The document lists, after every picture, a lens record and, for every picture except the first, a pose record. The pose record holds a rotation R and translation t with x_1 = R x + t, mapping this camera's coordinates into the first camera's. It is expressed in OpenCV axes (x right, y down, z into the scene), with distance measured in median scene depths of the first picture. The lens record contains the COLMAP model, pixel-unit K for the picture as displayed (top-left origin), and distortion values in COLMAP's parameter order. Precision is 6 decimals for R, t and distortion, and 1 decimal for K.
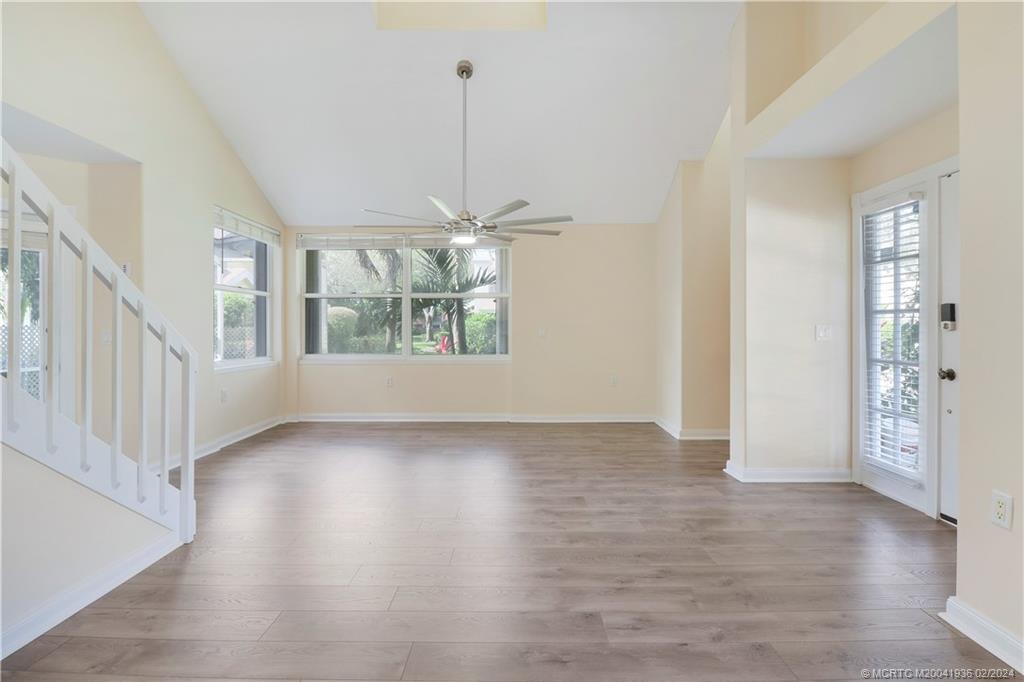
lens RADIAL K [[489.4, 0, 508.5], [0, 489.4, 327.0], [0, 0, 1]] dist [-0.002620, -0.009050]
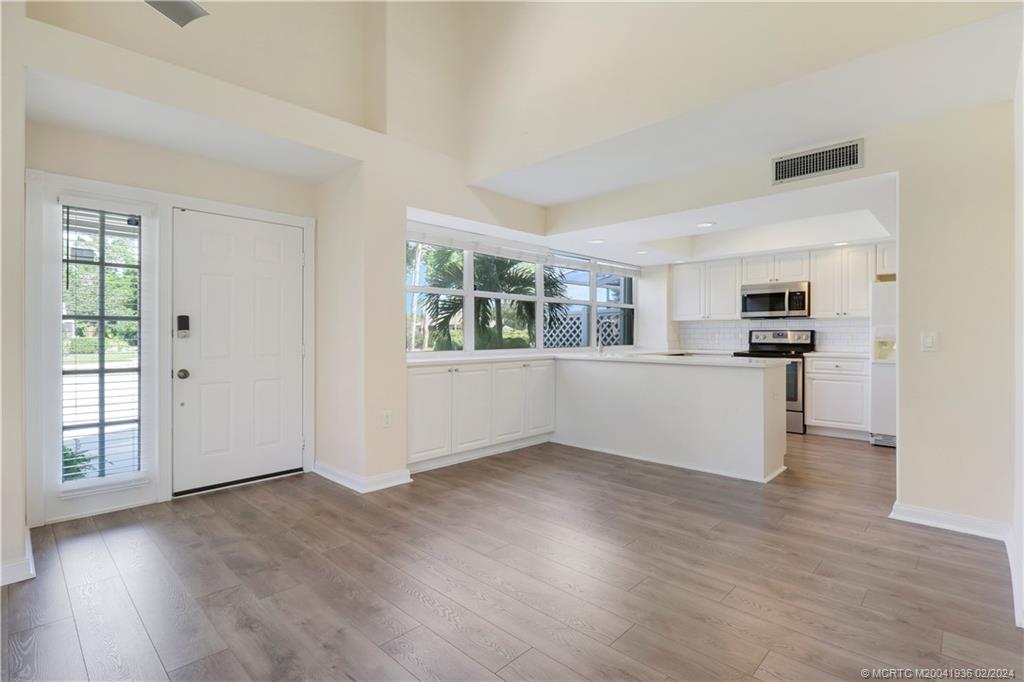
lens RADIAL K [[489.4, 0, 509.4], [0, 489.4, 340.9], [0, 0, 1]] dist [-0.002620, -0.009050]
pose [[-0.733287, -0.003606, 0.679910, -0.351691], [0.001809, 0.999972, 0.007255, 0.005415], [-0.679917, 0.006550, -0.733260, 0.910634]]
